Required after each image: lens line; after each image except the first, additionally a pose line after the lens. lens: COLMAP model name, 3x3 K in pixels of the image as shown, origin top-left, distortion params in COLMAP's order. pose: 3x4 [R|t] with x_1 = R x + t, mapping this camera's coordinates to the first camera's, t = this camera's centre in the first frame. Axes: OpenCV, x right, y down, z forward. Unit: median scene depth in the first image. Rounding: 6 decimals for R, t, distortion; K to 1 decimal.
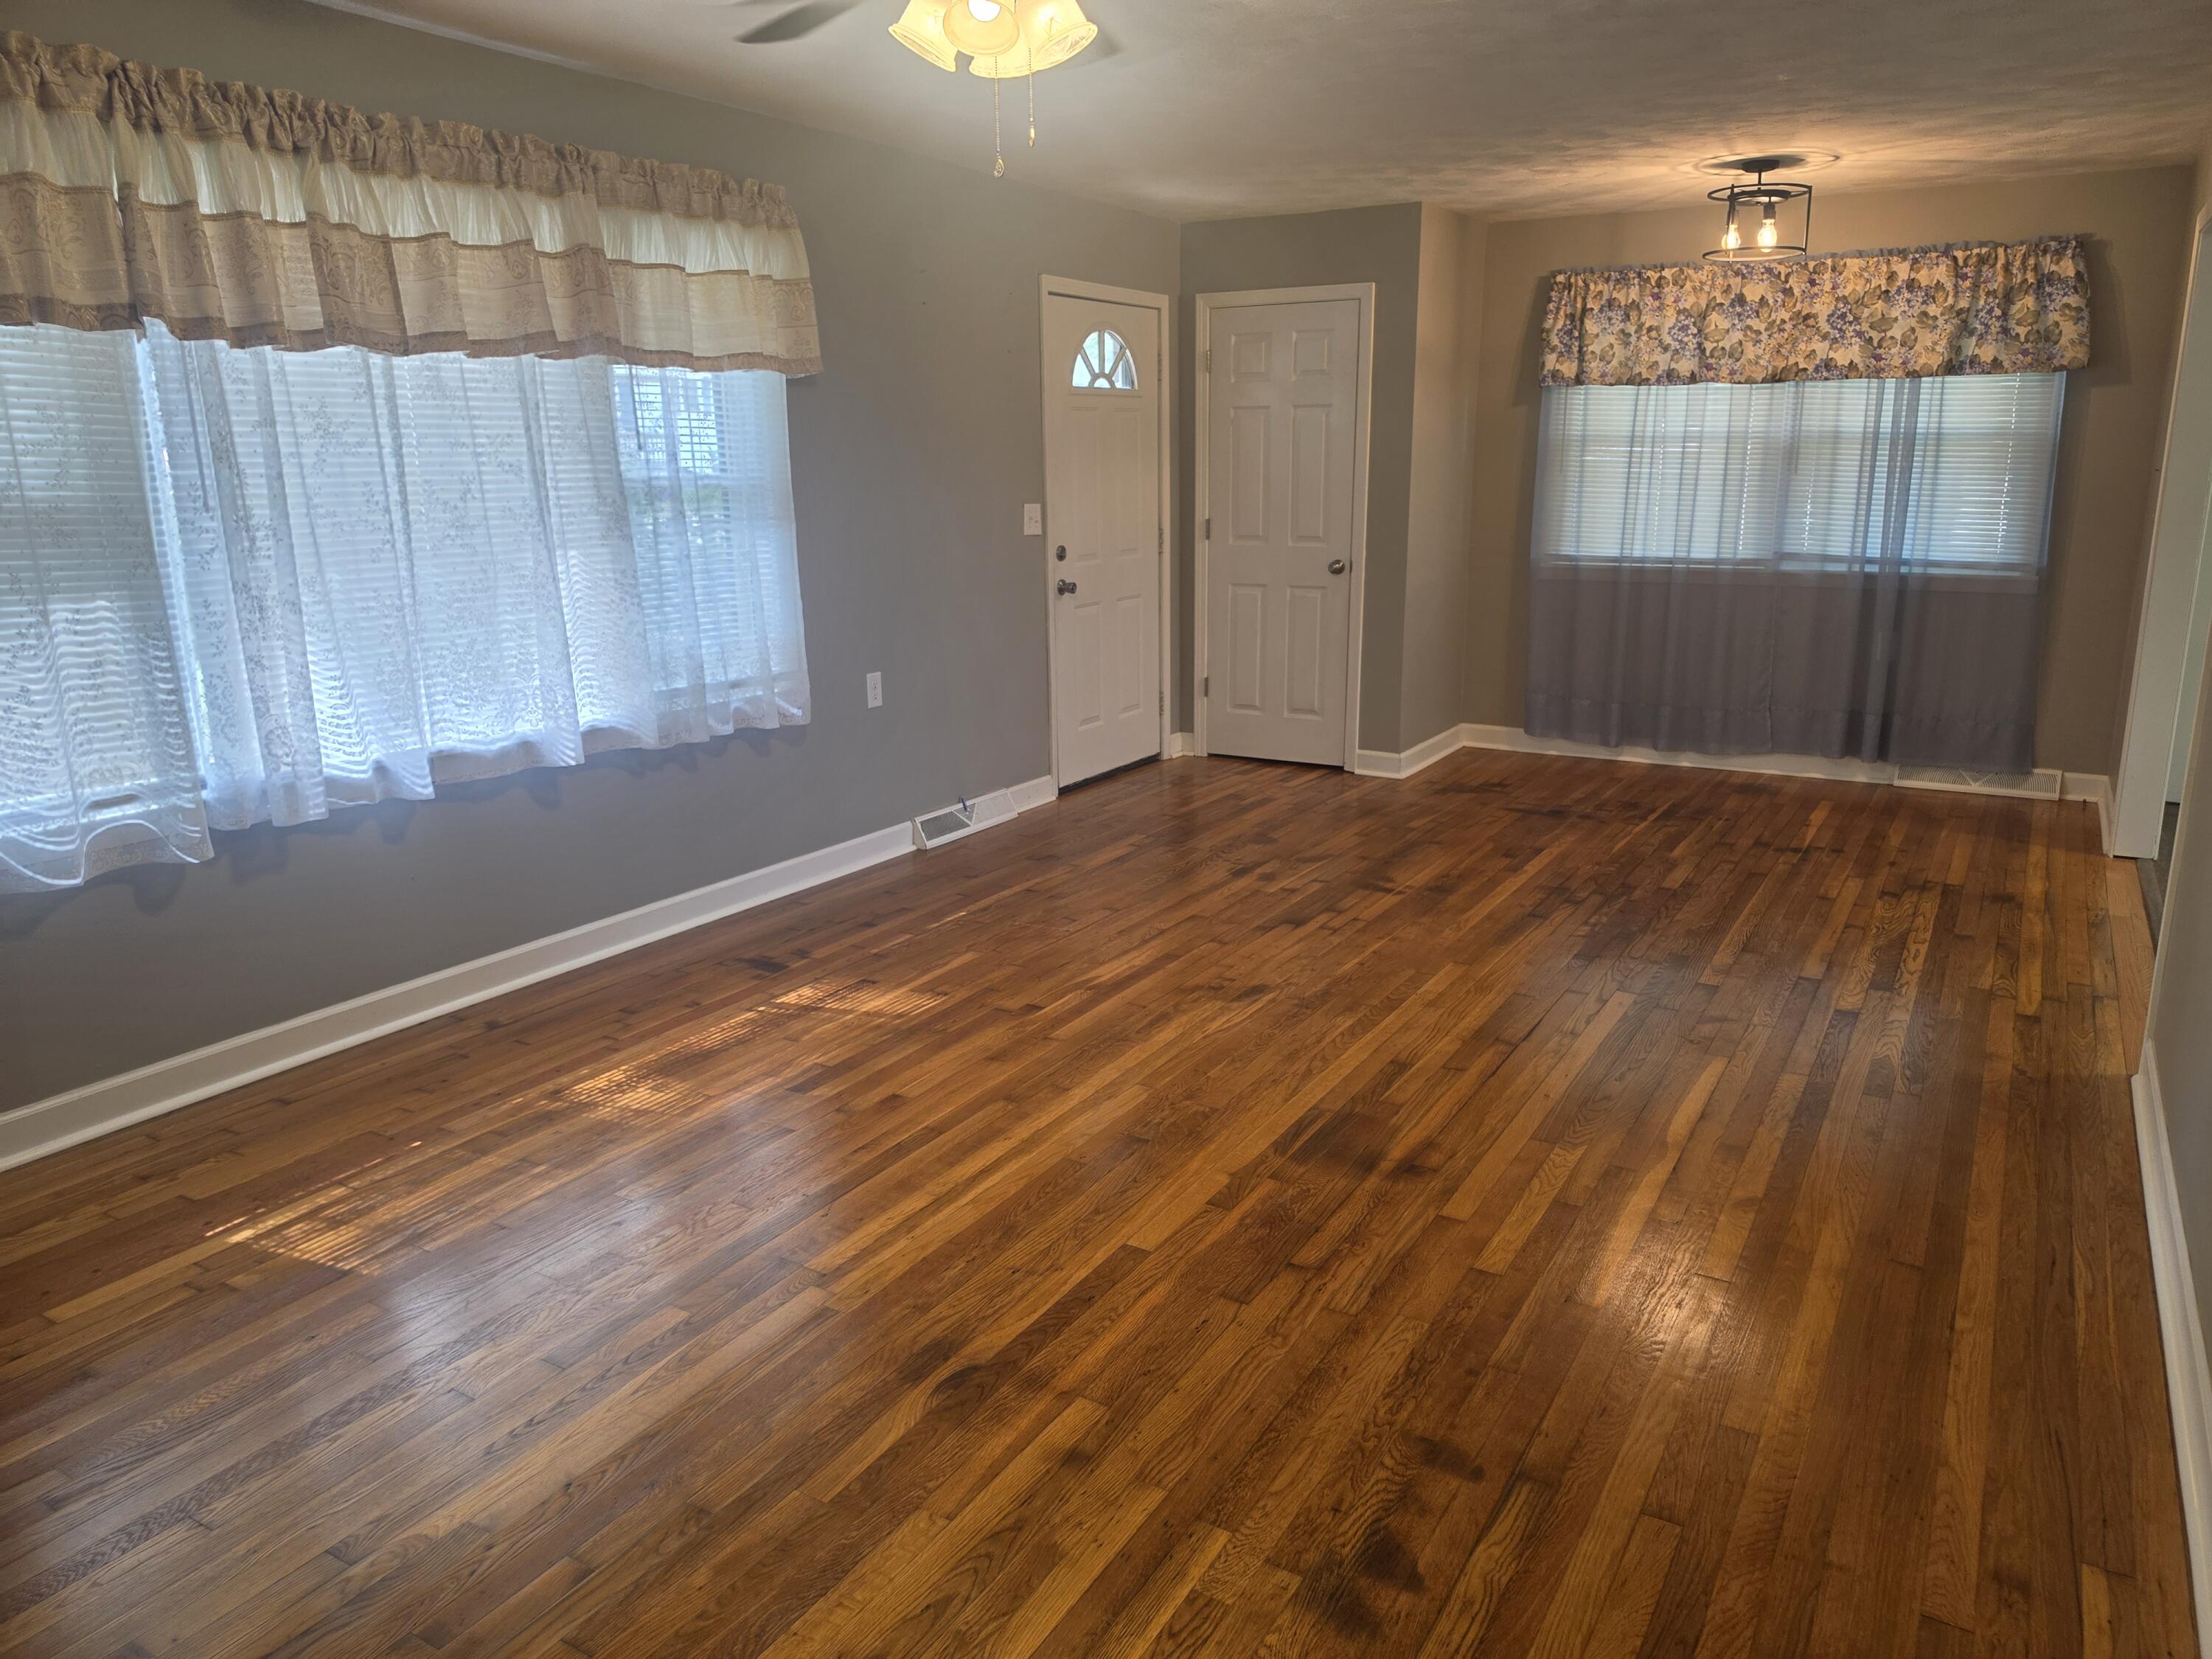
lens RADIAL K [[1515.6, 0, 1127.7], [0, 1515.6, 837.8], [0, 0, 1]] dist [0.100592, -0.156242]
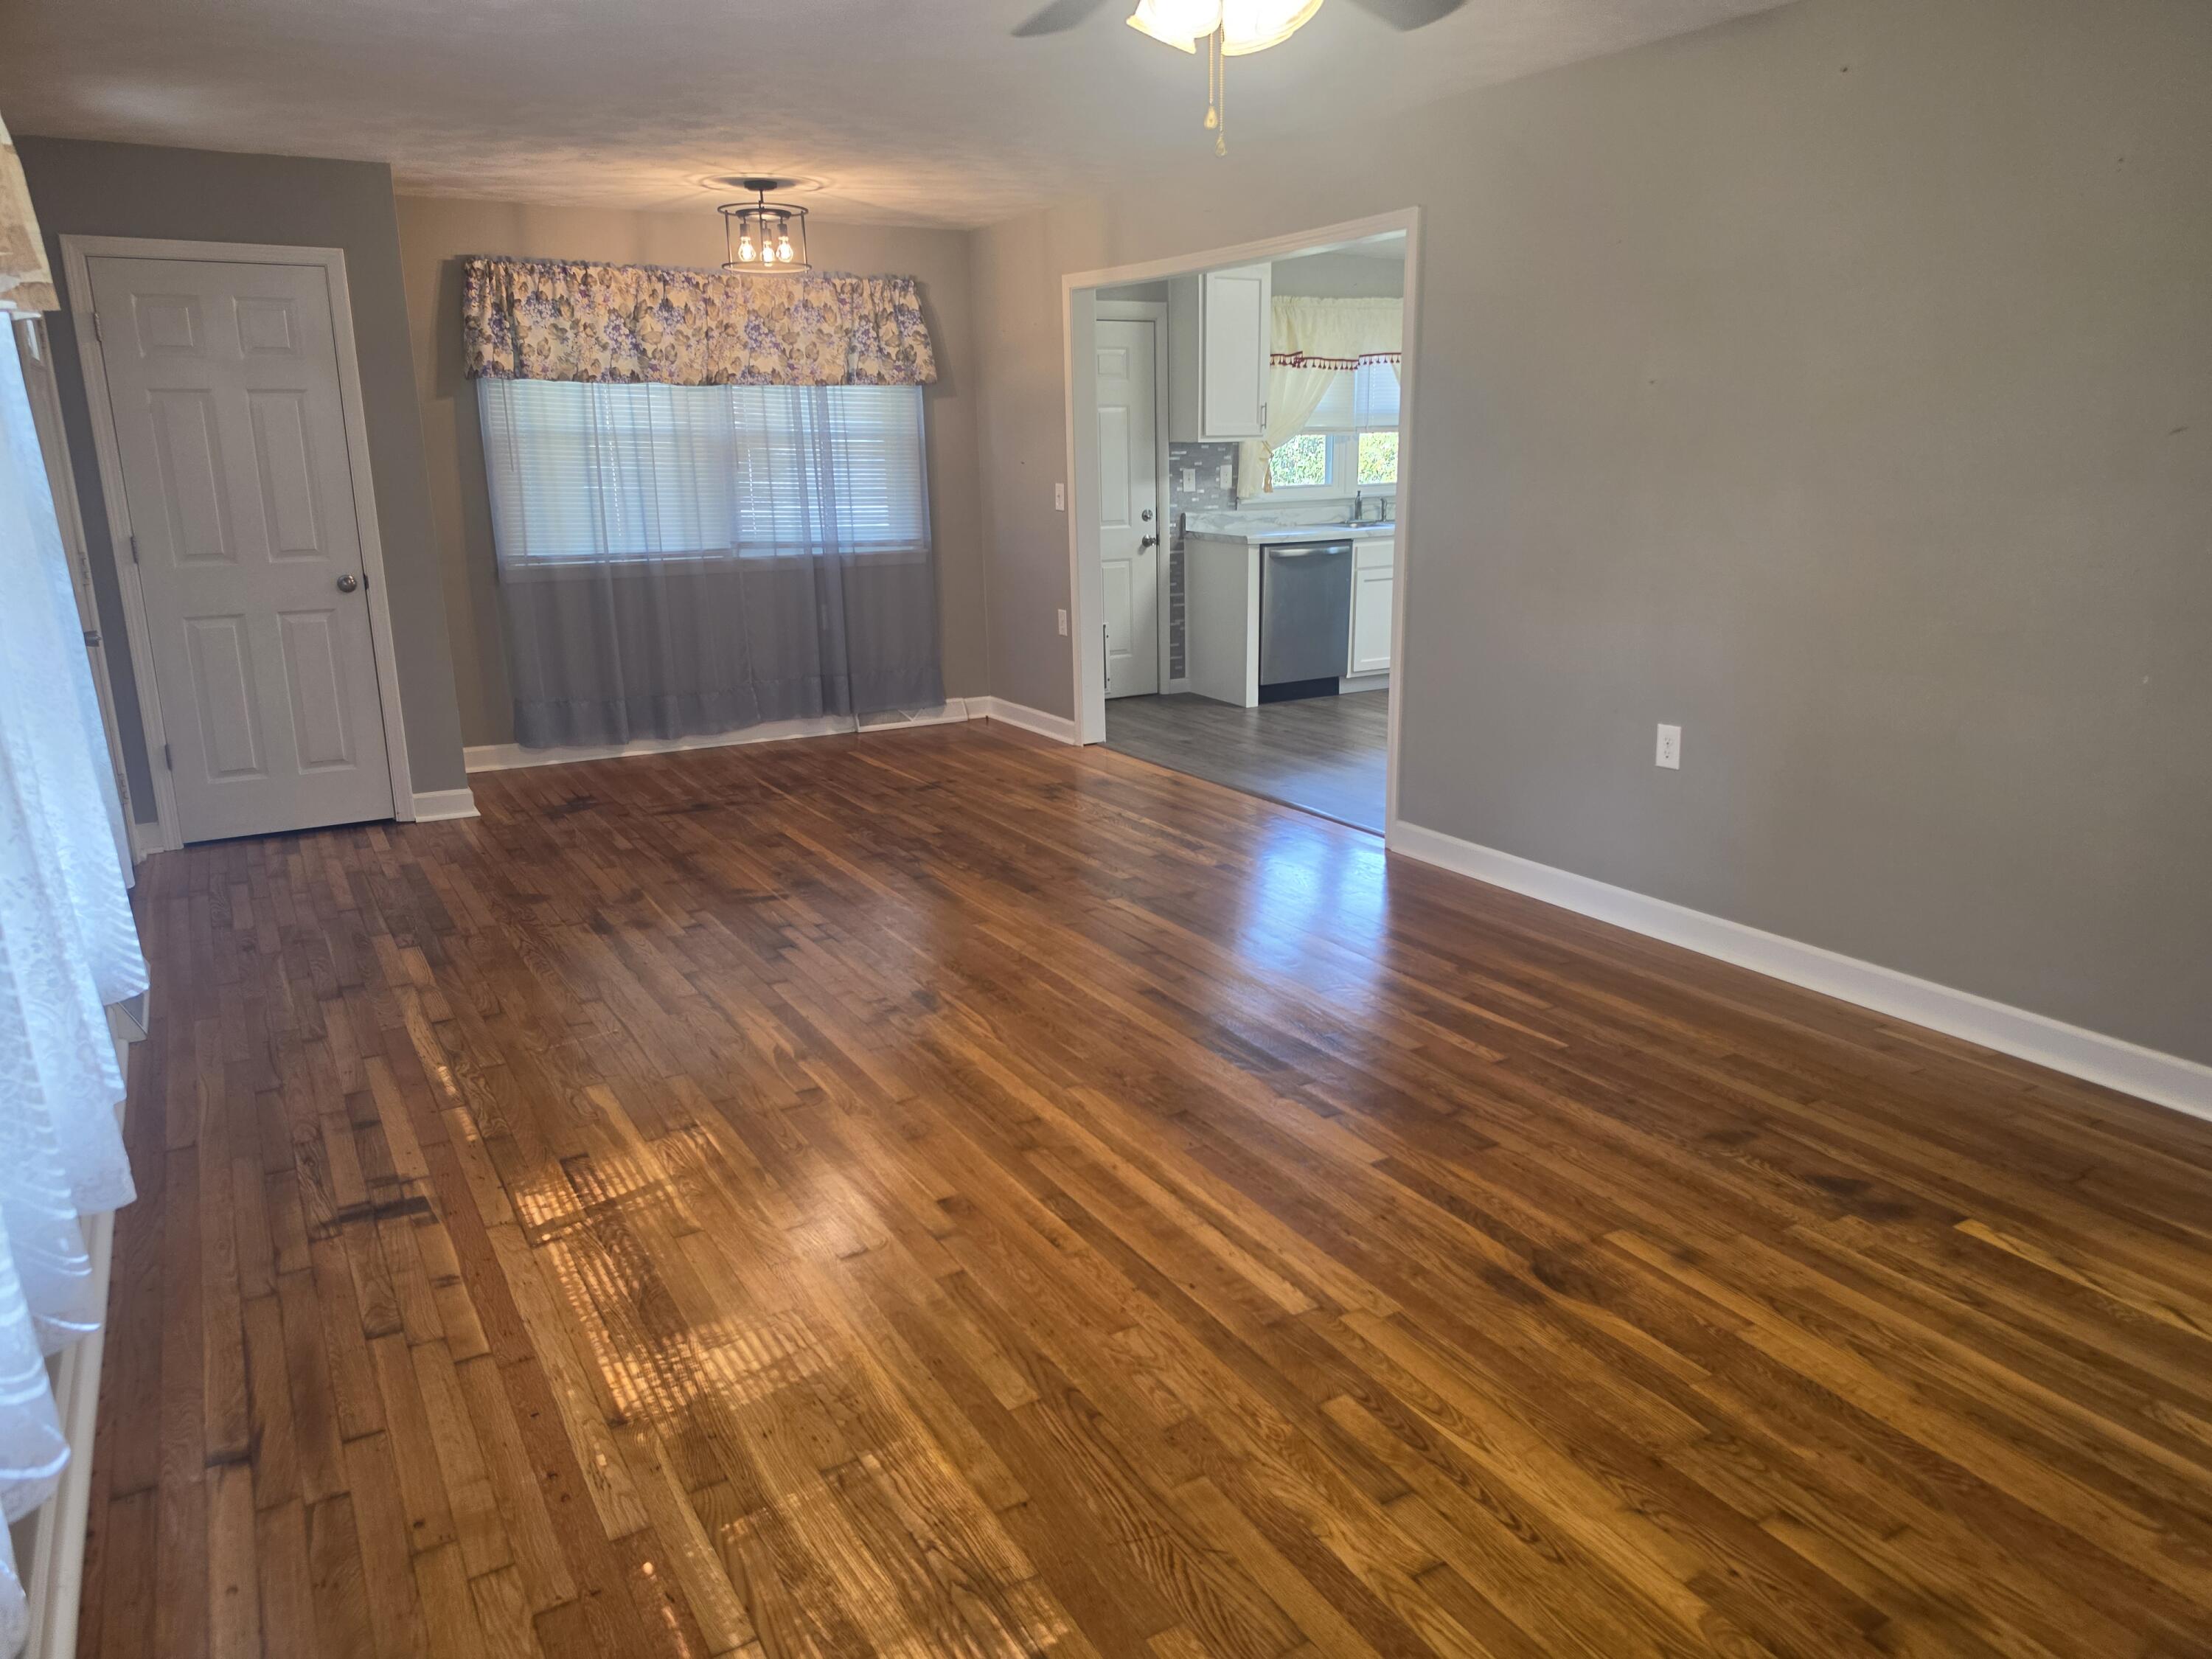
lens RADIAL K [[1484.2, 0, 1134.7], [0, 1484.2, 830.1], [0, 0, 1]] dist [0.095578, -0.141180]
pose [[0.481556, -0.219656, 0.848443, -0.539026], [0.222431, 0.967017, 0.124108, -0.077056], [-0.847720, 0.128955, 0.514531, 0.324460]]
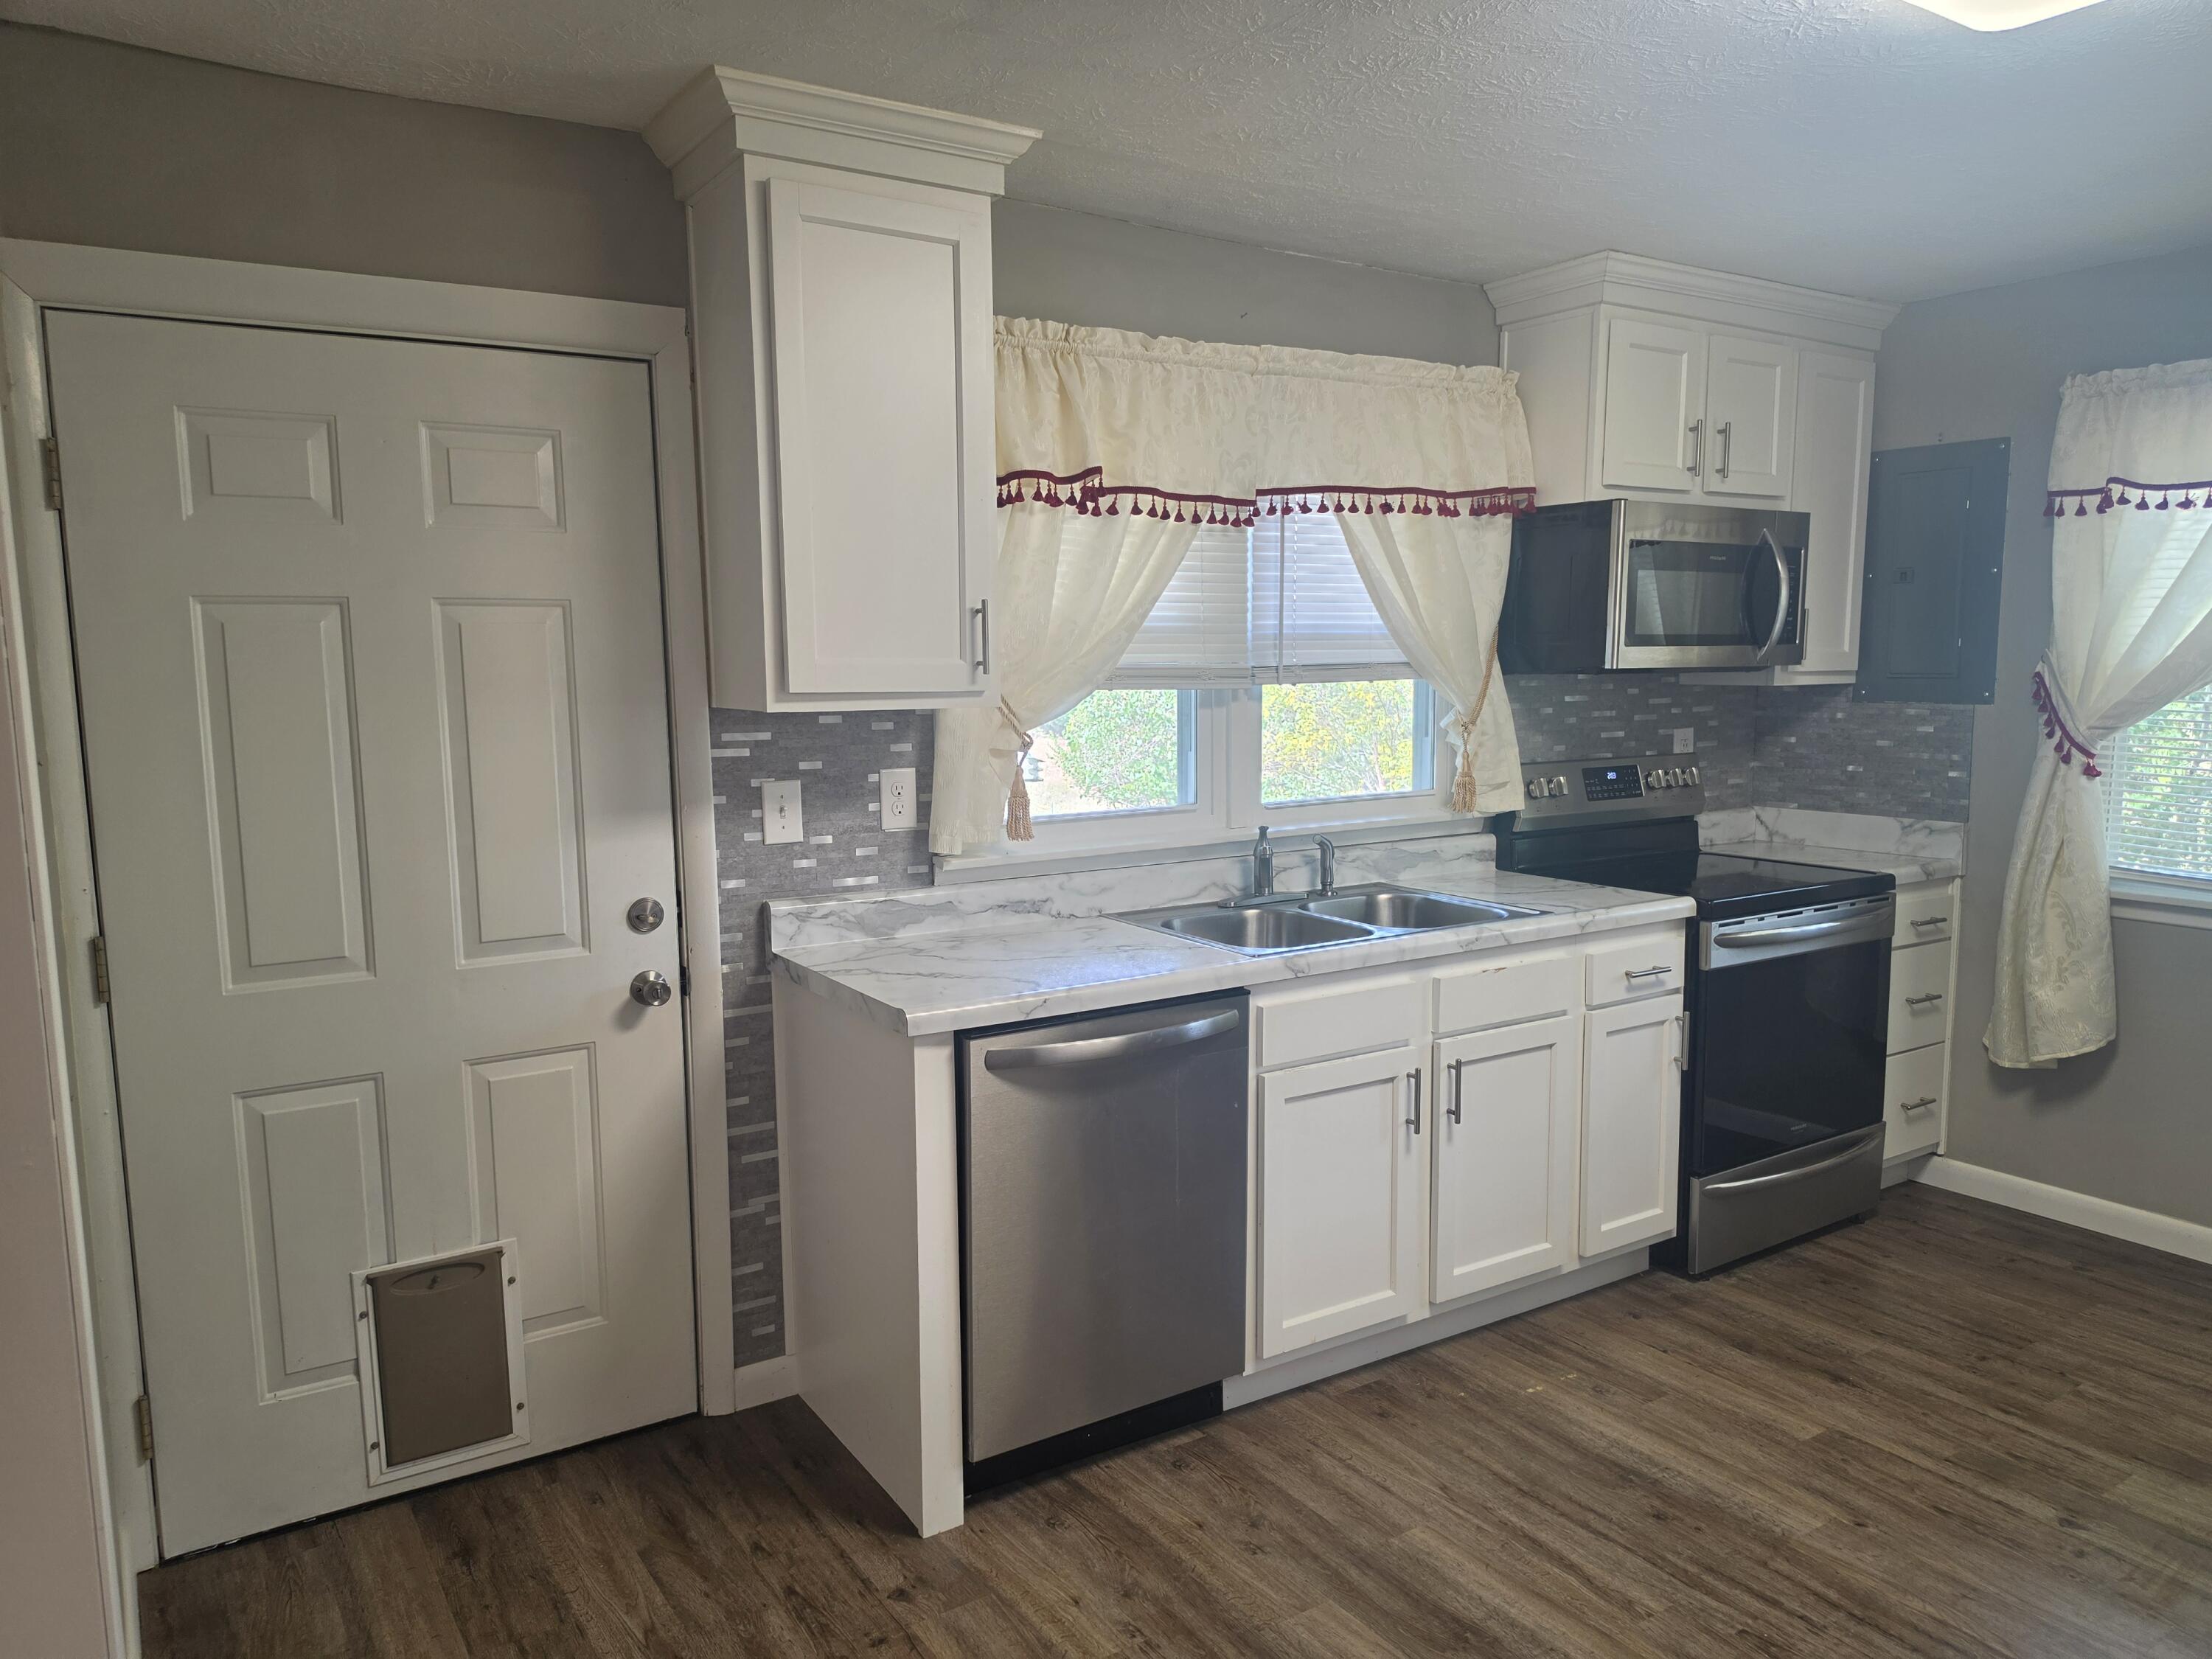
lens RADIAL K [[1508.0, 0, 1105.9], [0, 1508.0, 850.9], [0, 0, 1]] dist [0.092790, -0.145808]
pose [[0.450690, -0.110197, 0.885853, 0.560074], [0.222536, 0.974891, 0.008055, -0.201100], [-0.864498, 0.193504, 0.463896, 0.711432]]
